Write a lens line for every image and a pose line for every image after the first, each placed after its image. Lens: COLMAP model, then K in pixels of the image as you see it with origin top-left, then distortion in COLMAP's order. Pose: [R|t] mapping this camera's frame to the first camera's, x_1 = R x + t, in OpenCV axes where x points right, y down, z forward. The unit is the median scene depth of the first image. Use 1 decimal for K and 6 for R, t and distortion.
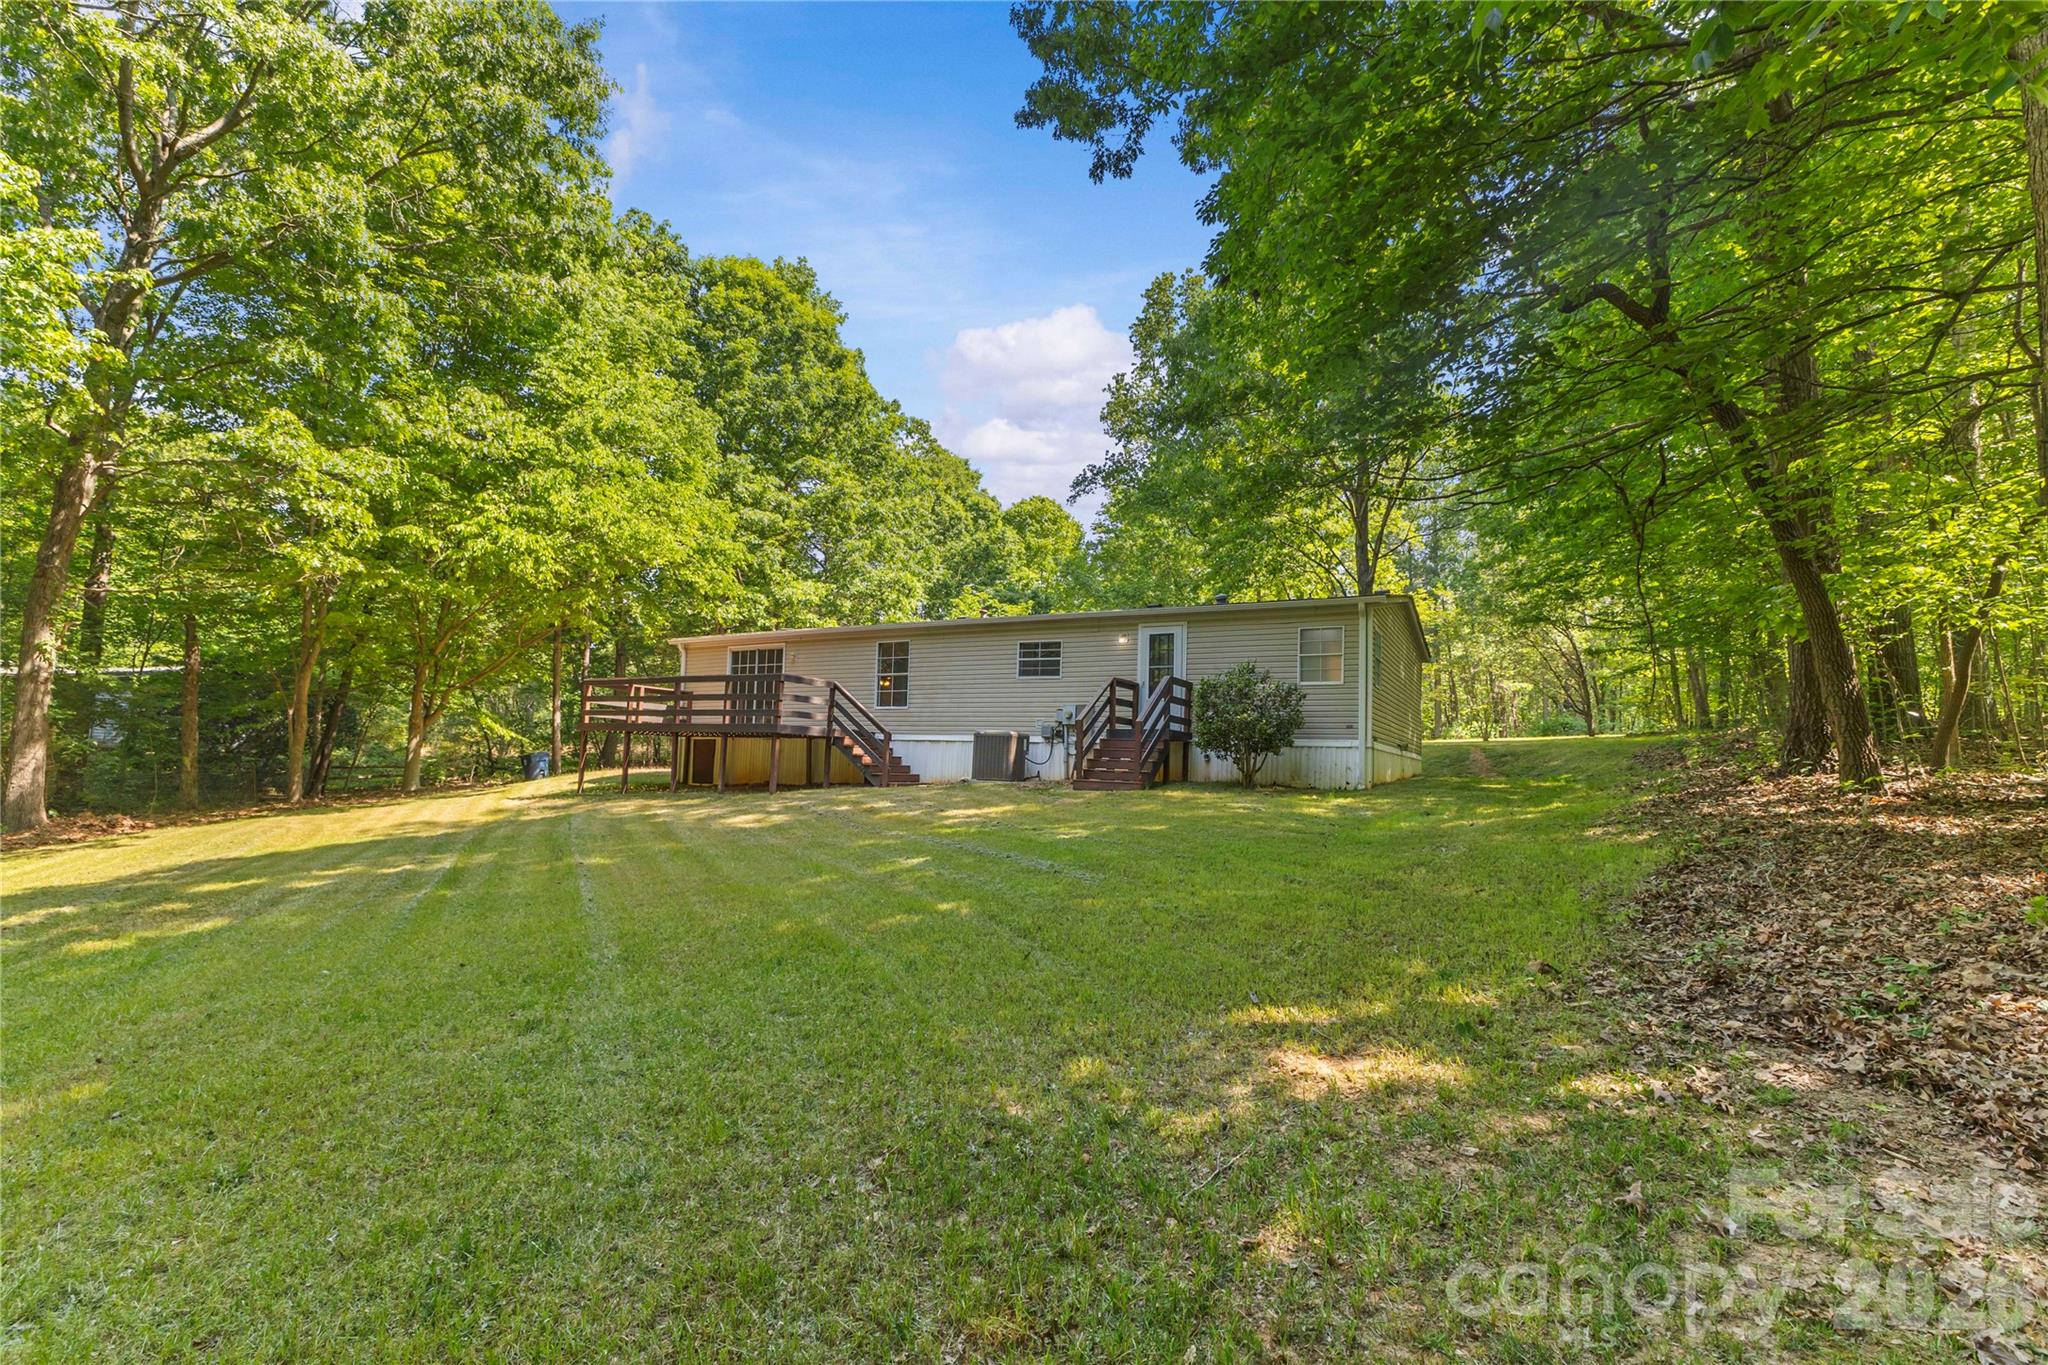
lens RADIAL K [[972.5, 0, 1024.0], [0, 972.5, 682.5], [0, 0, 1]] dist [-0.000199, -0.000098]
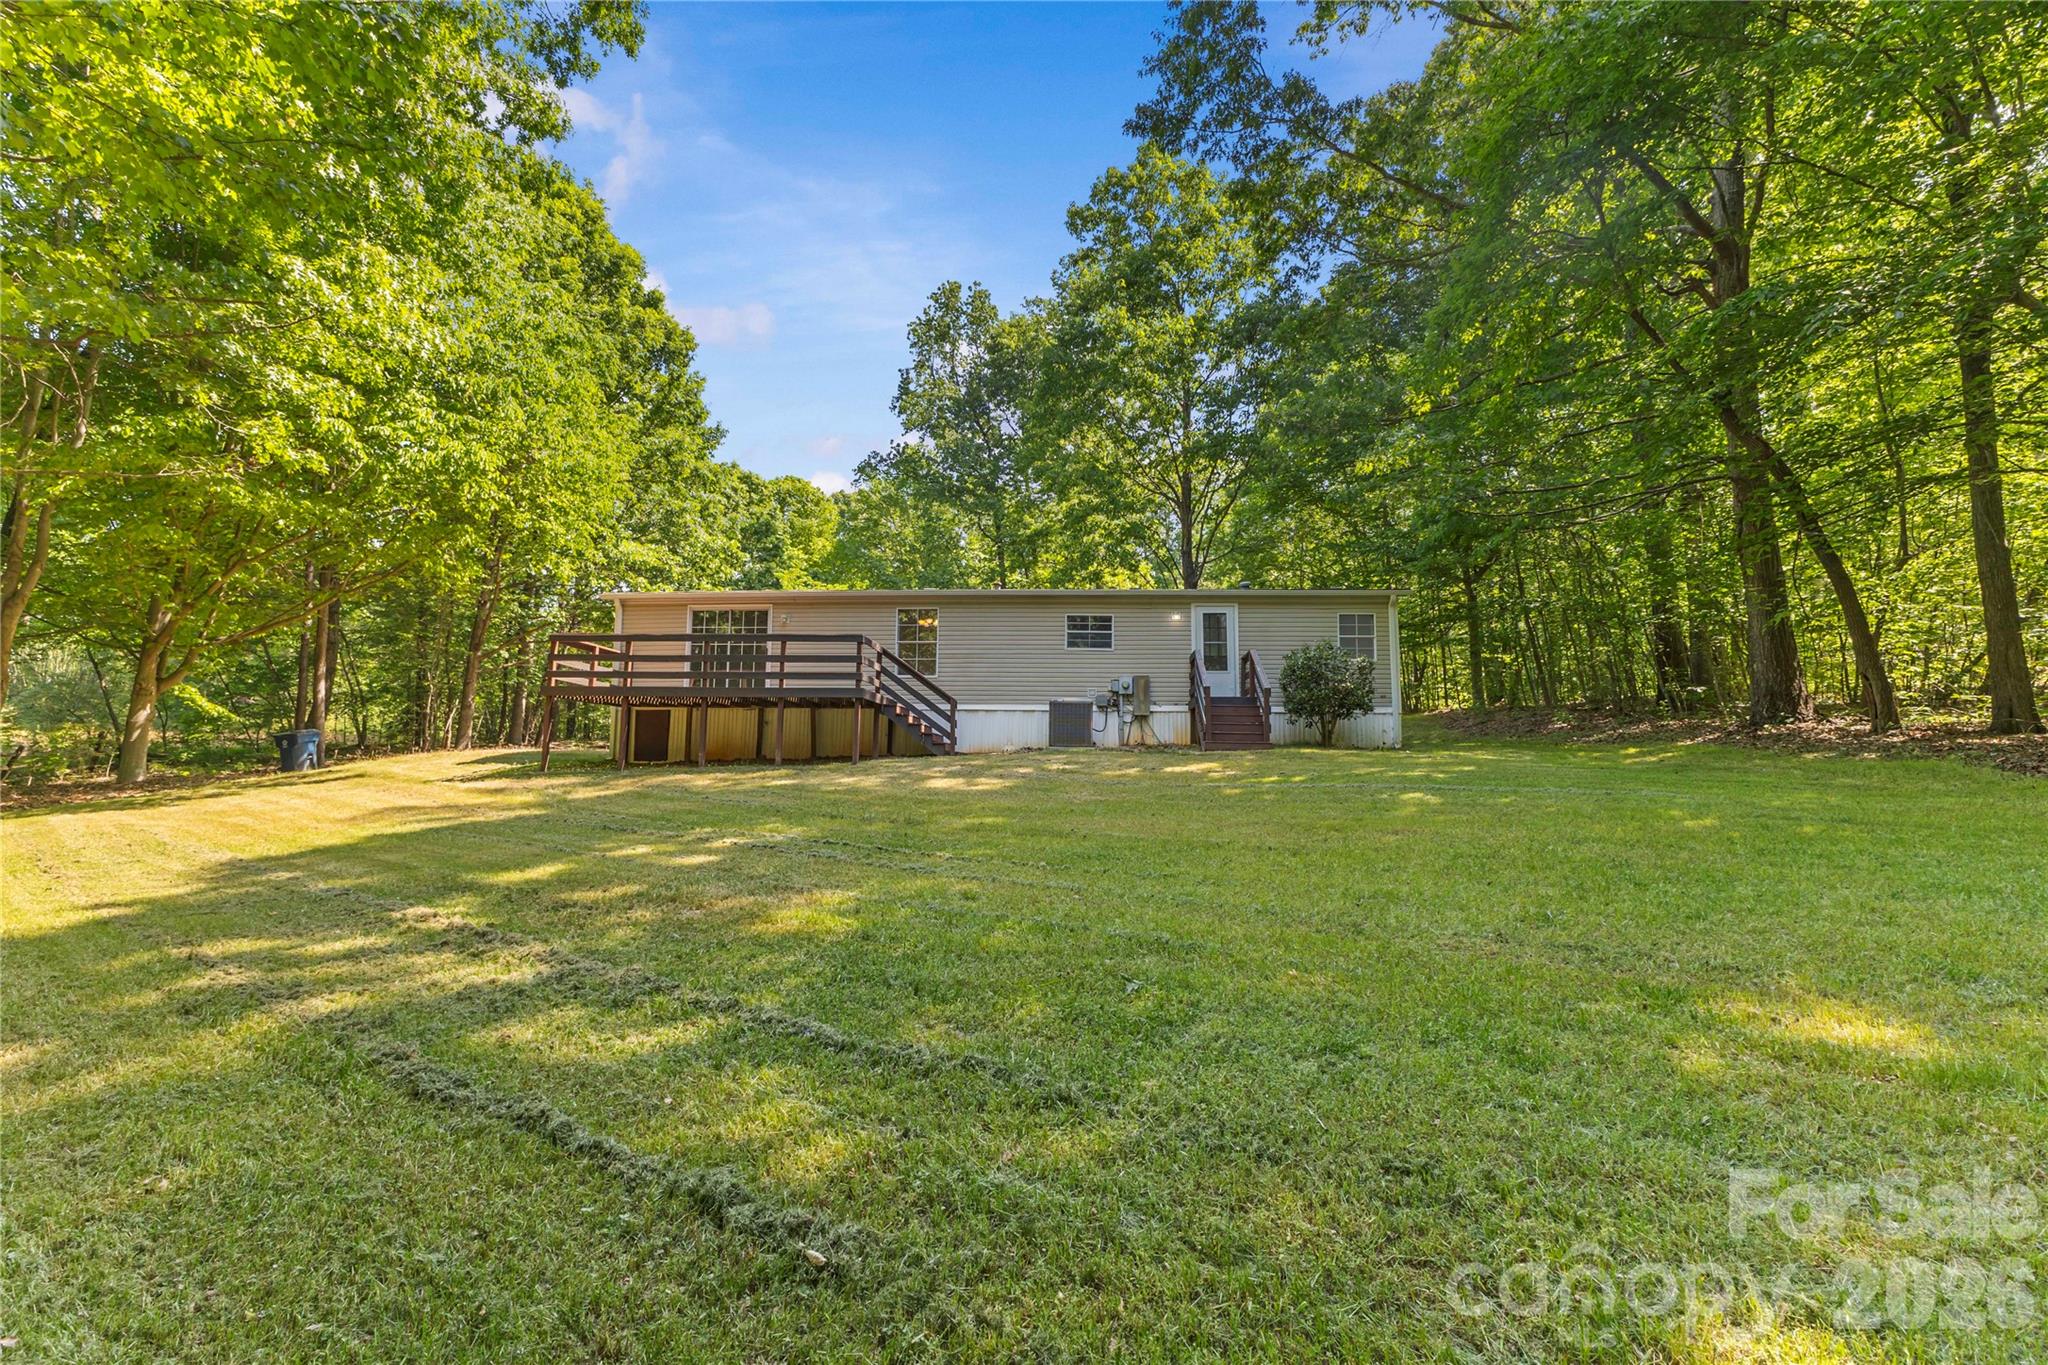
lens RADIAL K [[941.6, 0, 1069.1], [0, 941.6, 640.4], [0, 0, 1]] dist [0.001750, 0.000099]
pose [[0.898046, 0.040666, 0.438018, -0.404699], [-0.023004, 0.998697, -0.045557, 0.028881], [-0.439300, 0.030837, 0.897811, 0.090297]]
